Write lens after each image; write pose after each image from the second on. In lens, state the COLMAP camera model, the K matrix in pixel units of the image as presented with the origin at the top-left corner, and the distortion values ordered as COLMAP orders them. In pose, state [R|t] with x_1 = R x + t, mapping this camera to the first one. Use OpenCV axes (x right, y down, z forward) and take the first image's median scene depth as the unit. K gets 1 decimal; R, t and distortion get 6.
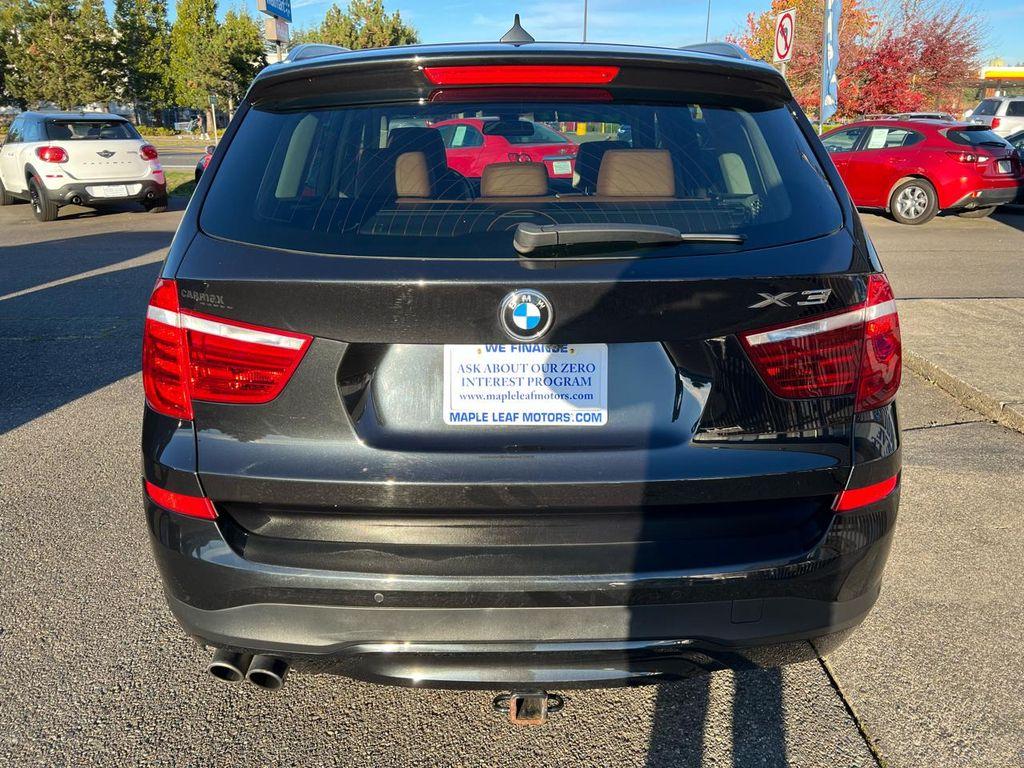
lens RADIAL K [[766.2, 0, 512.0], [0, 766.2, 384.0], [0, 0, 1]] dist [0.058170, -0.062904]
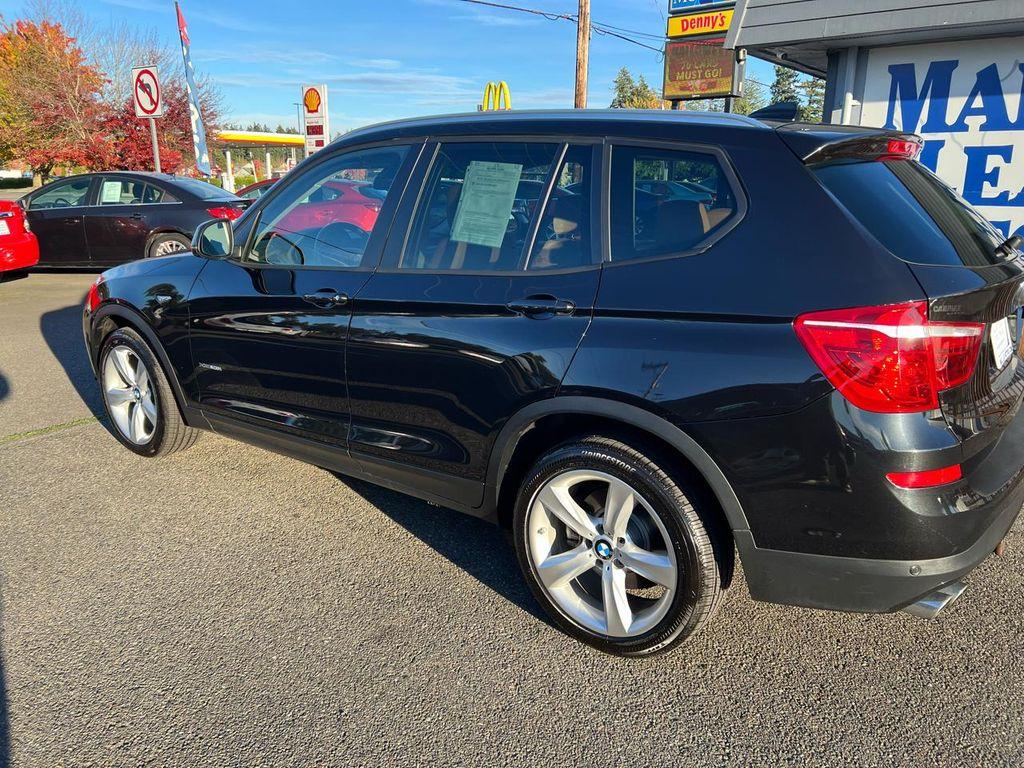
lens RADIAL K [[766.2, 0, 512.0], [0, 766.2, 384.0], [0, 0, 1]] dist [0.058170, -0.062904]
pose [[0.615688, -0.198620, 0.762547, -1.202556], [0.247797, 0.967420, 0.051910, -0.154557], [-0.748014, 0.156996, 0.644847, 0.464318]]
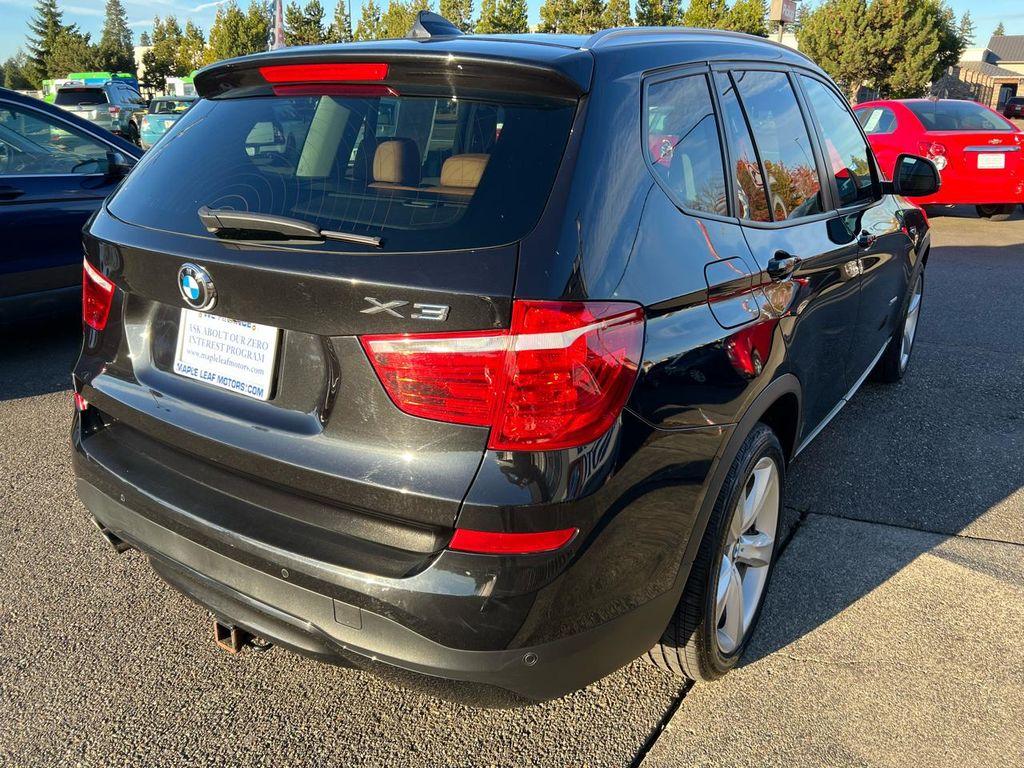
lens RADIAL K [[766.2, 0, 512.0], [0, 766.2, 384.0], [0, 0, 1]] dist [0.058170, -0.062904]
pose [[0.824842, 0.195969, -0.530313, 0.602927], [-0.185162, 0.979909, 0.074111, -0.070078], [0.534182, 0.037064, 0.844556, 0.168077]]
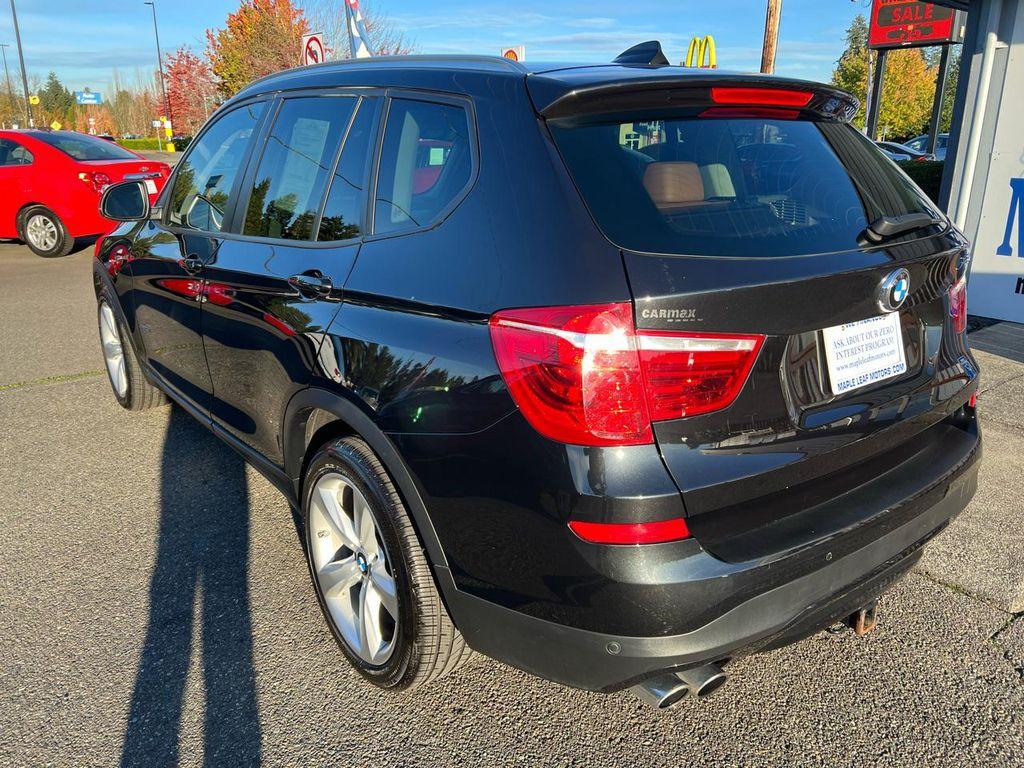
lens RADIAL K [[766.2, 0, 512.0], [0, 766.2, 384.0], [0, 0, 1]] dist [0.058170, -0.062904]
pose [[0.798972, -0.177850, 0.574467, -0.710319], [0.189623, 0.981042, 0.039993, -0.063502], [-0.570689, 0.076979, 0.817550, 0.197583]]
